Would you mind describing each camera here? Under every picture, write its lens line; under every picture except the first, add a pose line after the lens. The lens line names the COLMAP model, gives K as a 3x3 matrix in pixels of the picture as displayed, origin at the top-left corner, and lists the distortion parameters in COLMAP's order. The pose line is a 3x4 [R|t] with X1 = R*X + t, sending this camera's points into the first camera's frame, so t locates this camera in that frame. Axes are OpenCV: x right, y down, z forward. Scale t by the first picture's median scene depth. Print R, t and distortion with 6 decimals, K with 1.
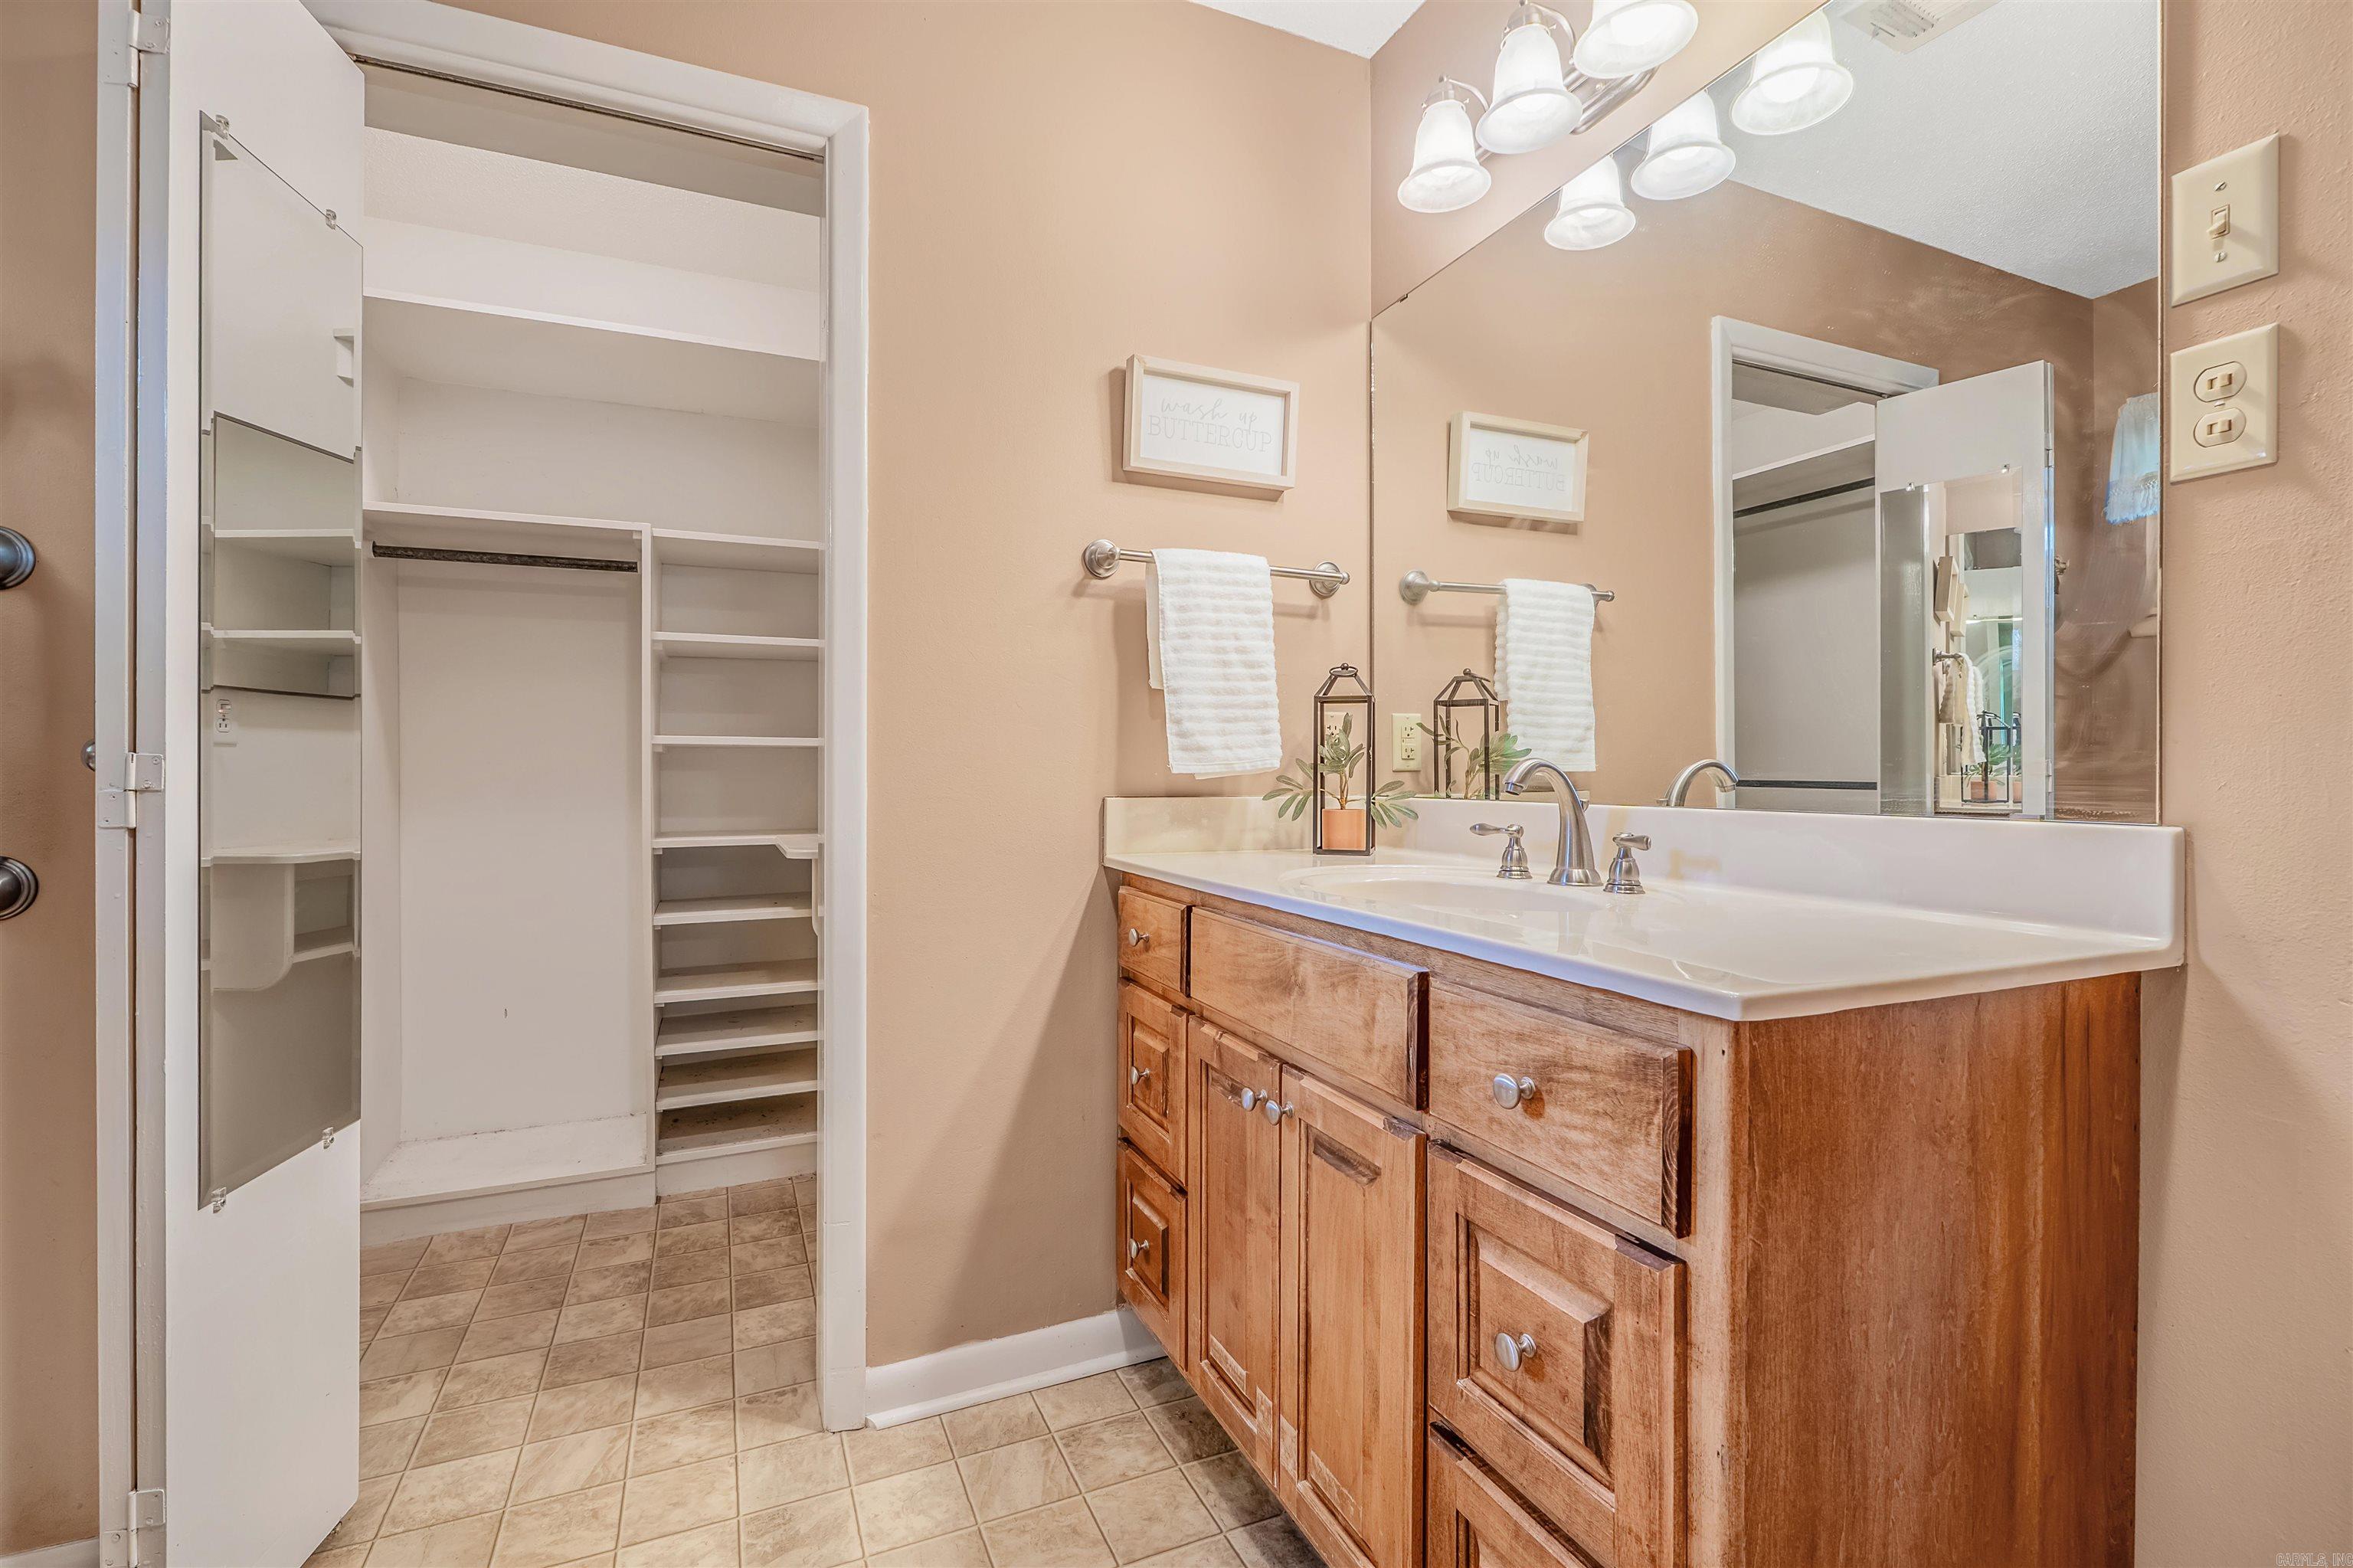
lens RADIAL K [[1042.2, 0, 1179.5], [0, 1042.2, 776.8], [0, 0, 1]] dist [-0.004784, -0.000464]
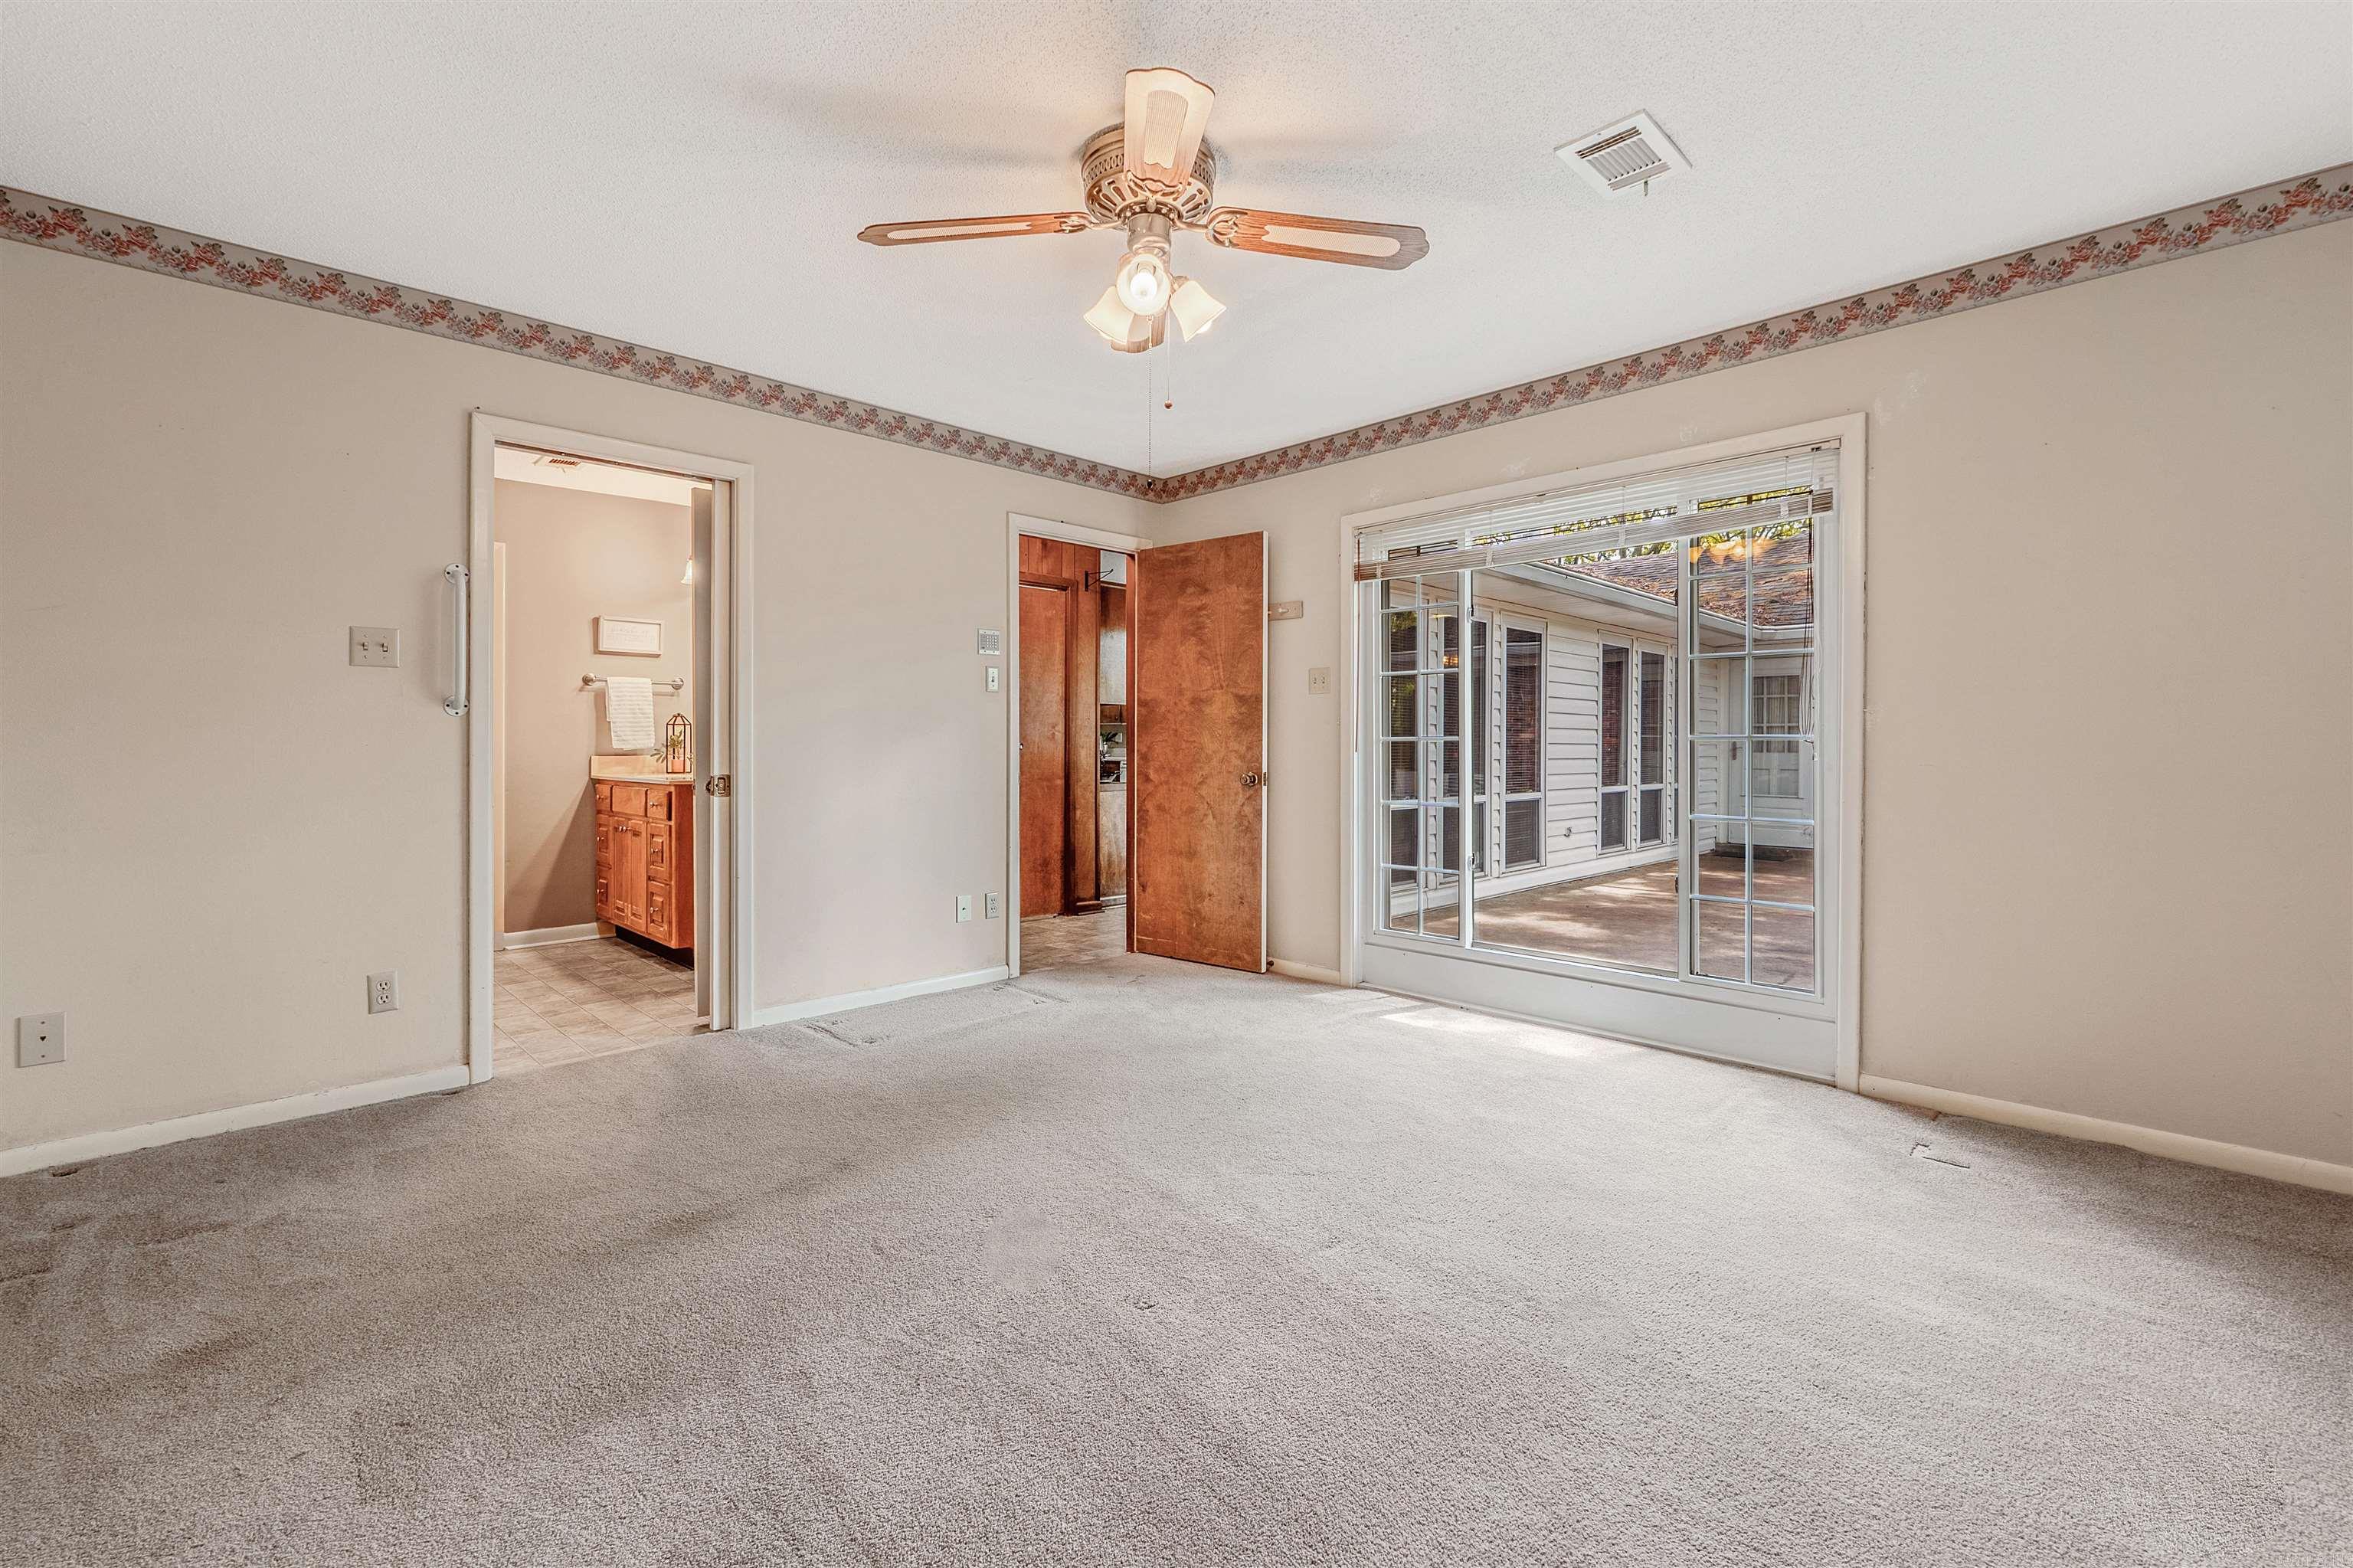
lens RADIAL K [[1013.3, 0, 1160.5], [0, 1013.3, 768.6], [0, 0, 1]] dist [-0.003477, 0.000662]
pose [[0.942237, -0.002402, 0.334939, 0.521785], [0.000529, 0.999984, 0.005682, 0.042190], [-0.334947, -0.005177, 0.942223, -2.433709]]
